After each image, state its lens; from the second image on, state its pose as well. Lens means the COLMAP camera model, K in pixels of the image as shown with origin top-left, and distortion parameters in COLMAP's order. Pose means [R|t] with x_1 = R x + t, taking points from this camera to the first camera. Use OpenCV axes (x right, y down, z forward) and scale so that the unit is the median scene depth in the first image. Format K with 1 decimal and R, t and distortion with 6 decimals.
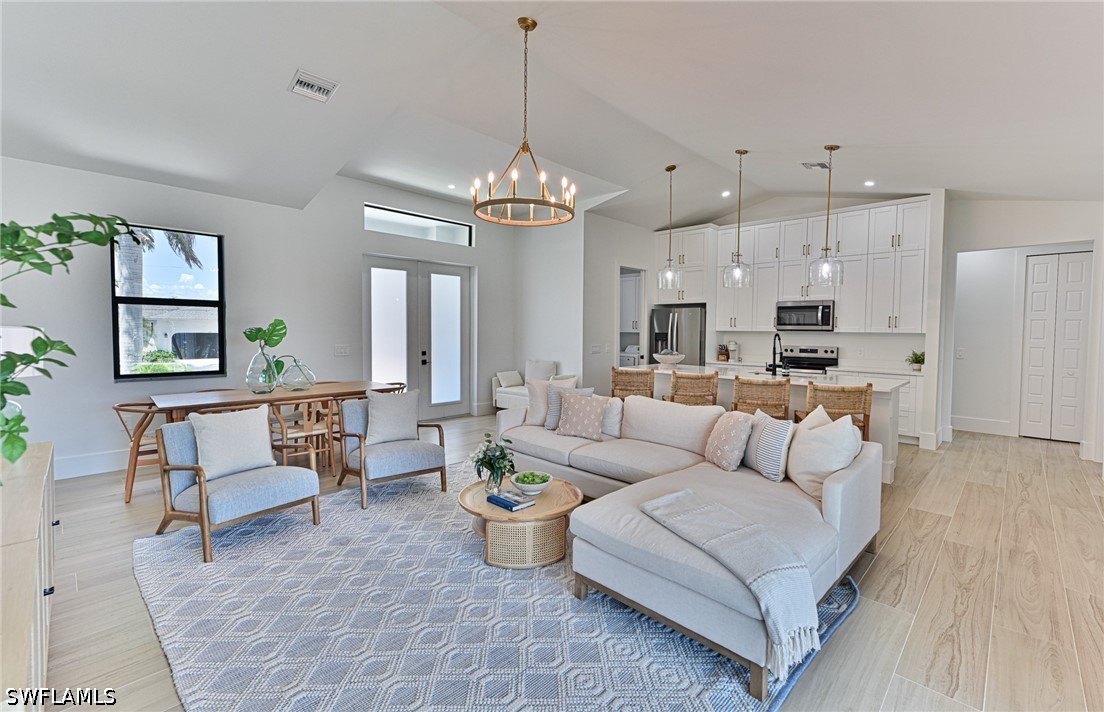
lens RADIAL K [[480.8, 0, 544.9], [0, 480.8, 346.5], [0, 0, 1]] dist [0.001136, 0.000293]
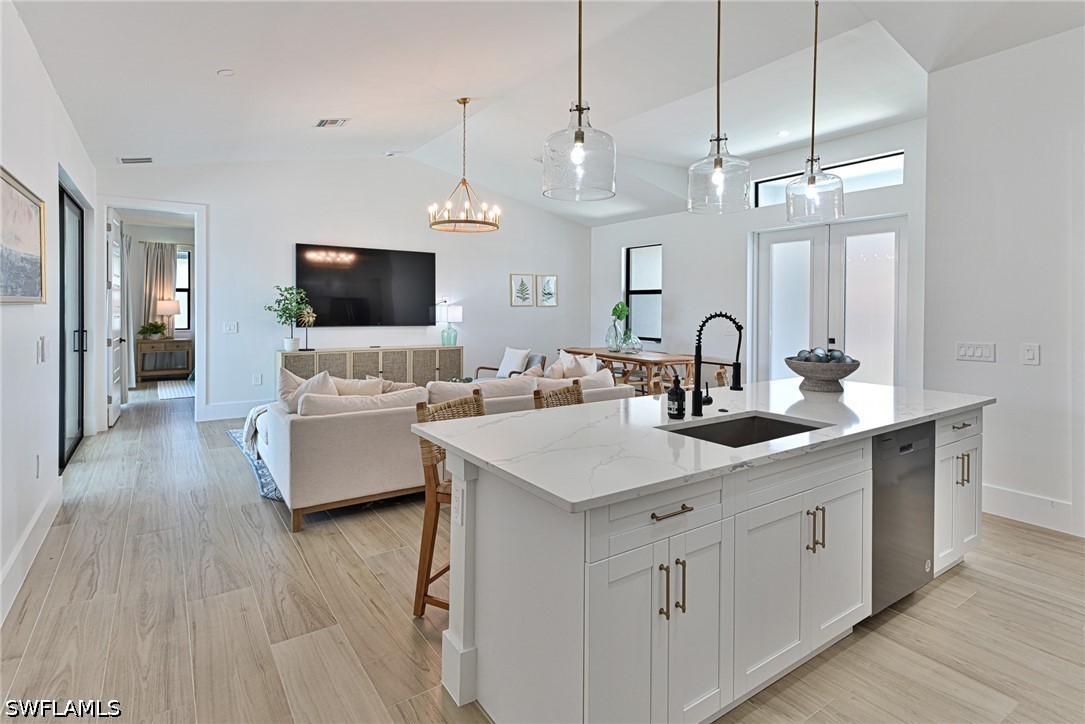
lens RADIAL K [[550.3, 0, 544.8], [0, 550.3, 312.5], [0, 0, 1]] dist [0.004818, 0.000308]
pose [[-0.182625, -0.002292, -0.983180, 0.730639], [-0.044019, 0.999014, 0.005848, -0.017674], [0.982197, 0.044347, -0.182546, 0.730147]]
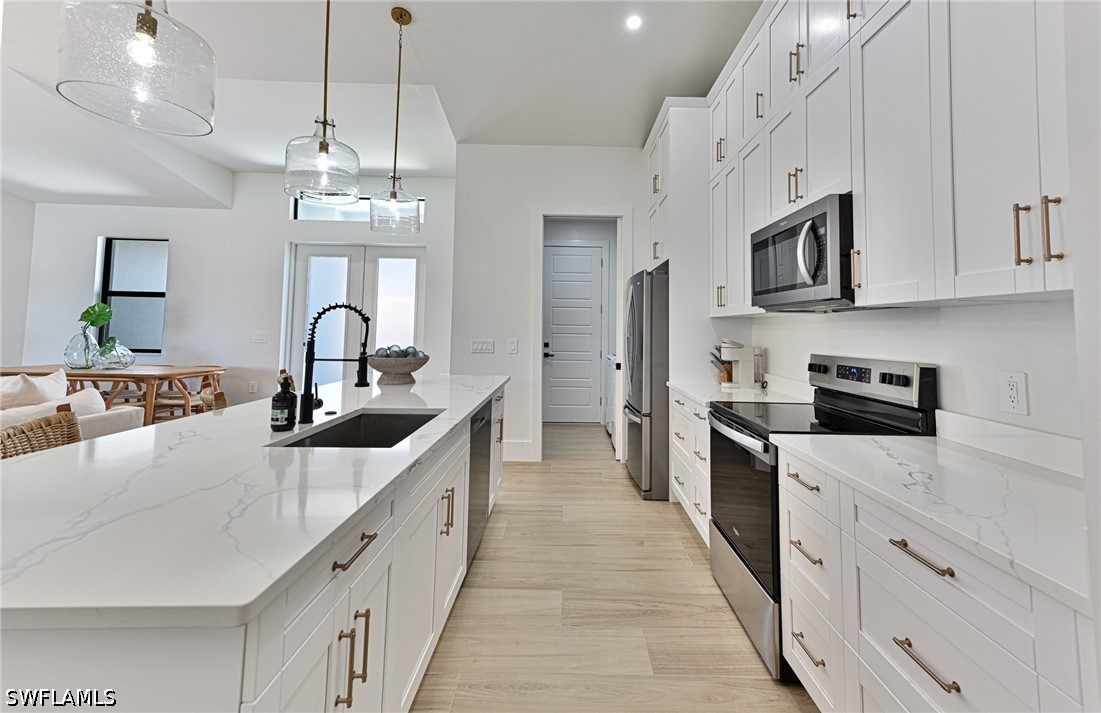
lens RADIAL K [[450.1, 0, 570.1], [0, 450.1, 302.9], [0, 0, 1]] dist [0.019474, 0.000069]
pose [[0.713789, -0.037245, -0.699370, 0.646497], [-0.037806, 0.995080, -0.091578, -0.002232], [0.699339, 0.091808, 0.708869, 0.683743]]
